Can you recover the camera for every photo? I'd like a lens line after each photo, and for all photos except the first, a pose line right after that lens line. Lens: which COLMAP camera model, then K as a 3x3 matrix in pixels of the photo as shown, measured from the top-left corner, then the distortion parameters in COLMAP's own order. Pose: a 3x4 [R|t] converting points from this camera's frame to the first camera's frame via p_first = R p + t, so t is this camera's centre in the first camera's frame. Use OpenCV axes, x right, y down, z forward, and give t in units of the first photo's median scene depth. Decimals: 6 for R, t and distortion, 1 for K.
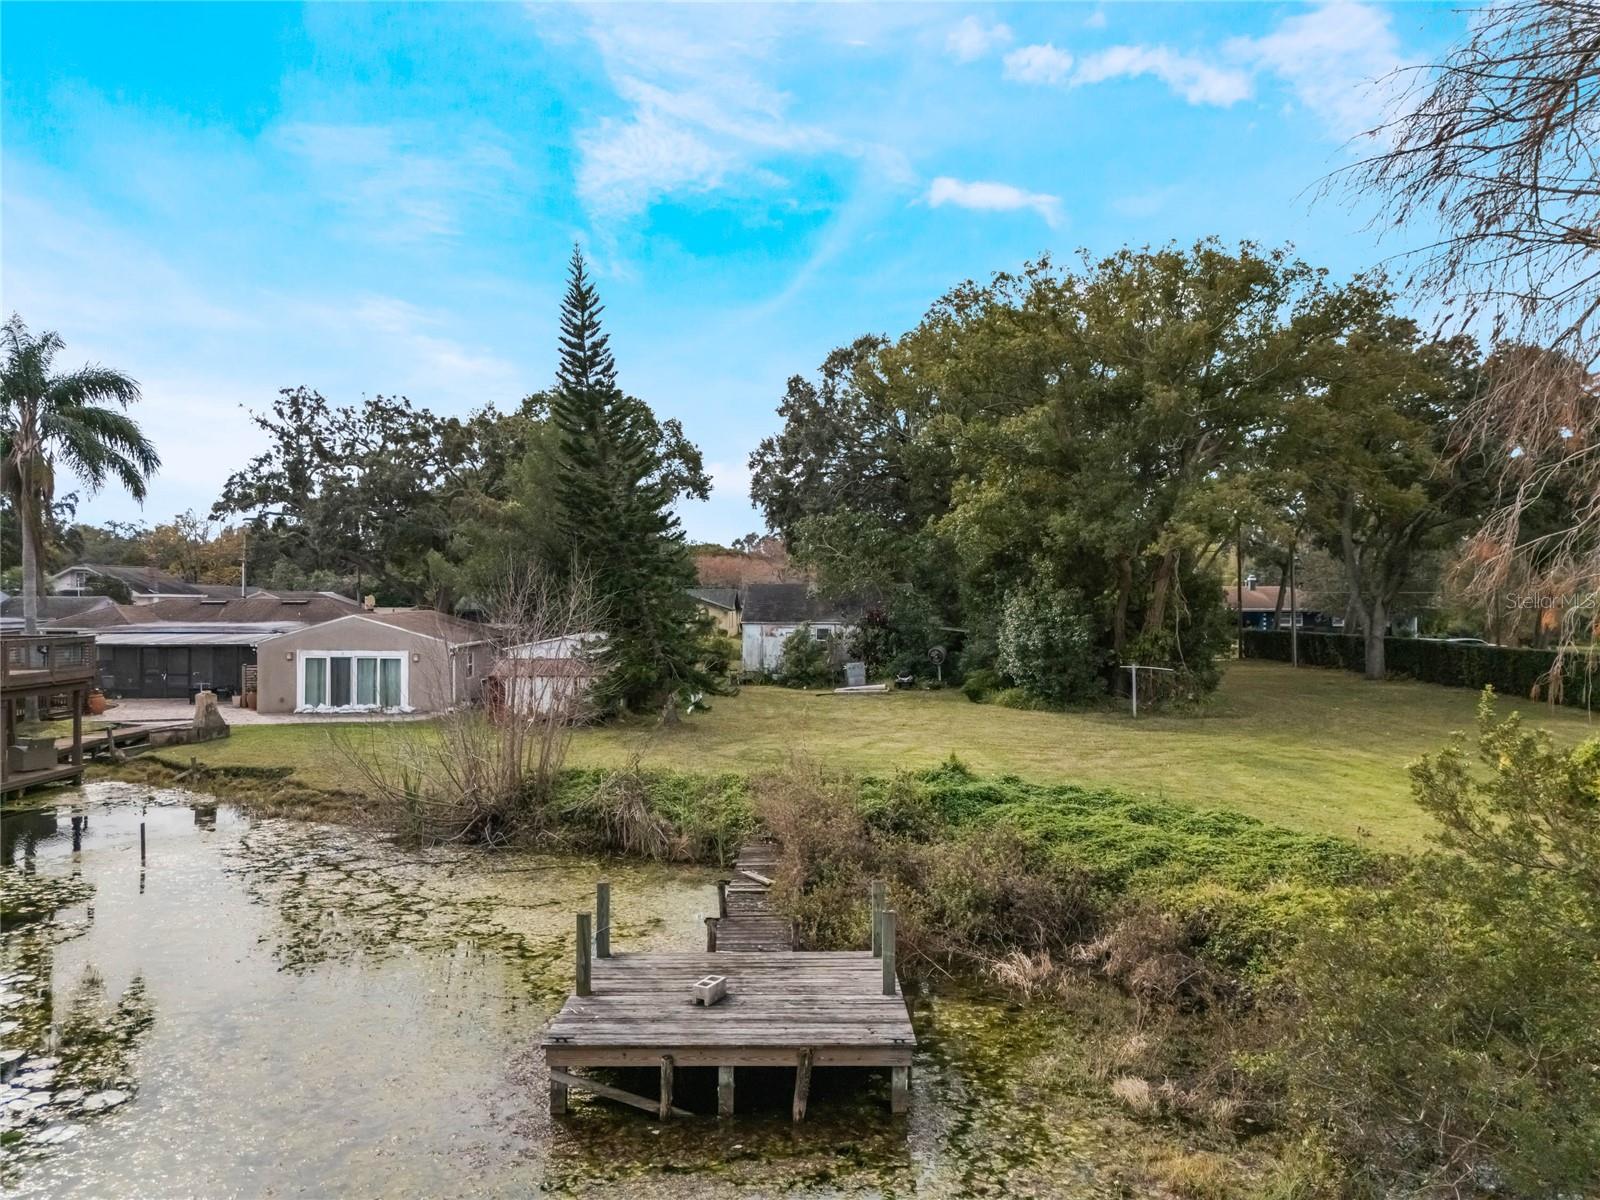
lens RADIAL K [[1164.9, 0, 798.9], [0, 1164.9, 581.9], [0, 0, 1]] dist [0.077960, -0.067384]
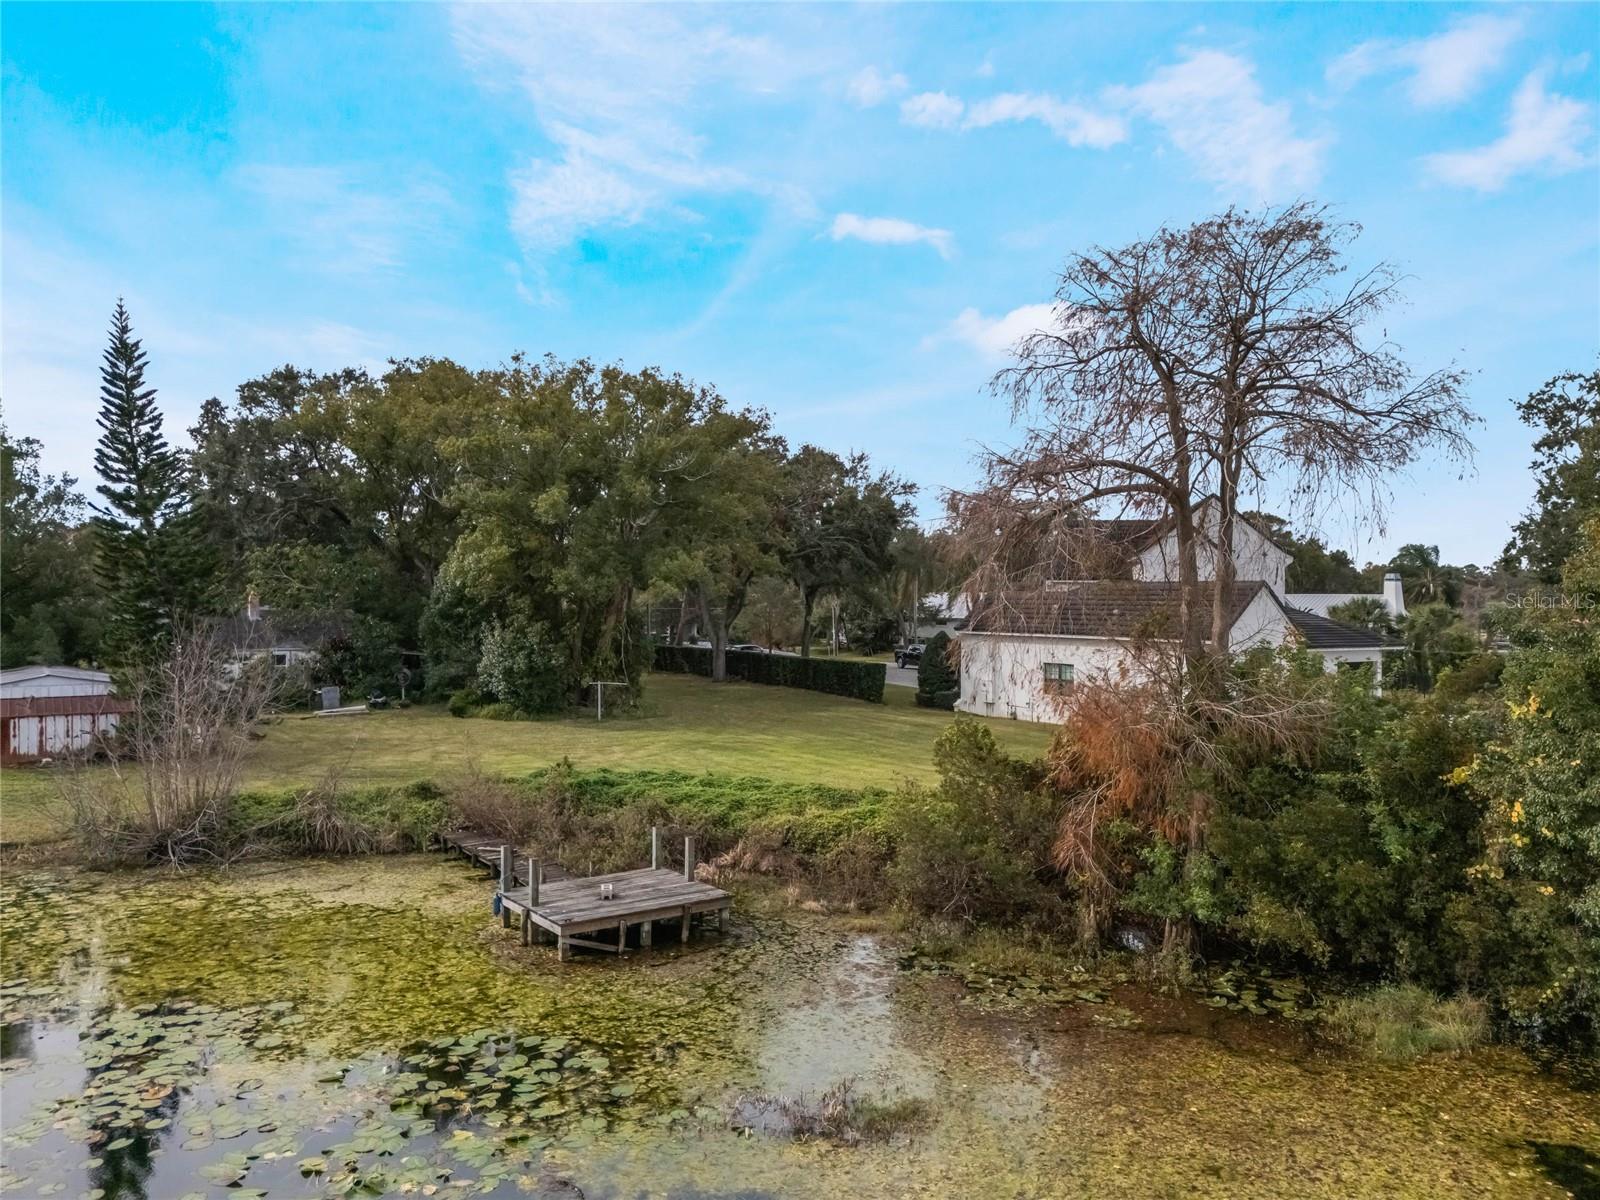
lens RADIAL K [[1210.5, 0, 795.0], [0, 1210.5, 597.0], [0, 0, 1]] dist [0.077380, -0.071704]
pose [[0.816234, 0.004319, 0.577705, -0.329646], [-0.014098, 0.999823, 0.012444, -0.045102], [-0.577549, -0.018301, 0.816151, -0.237882]]
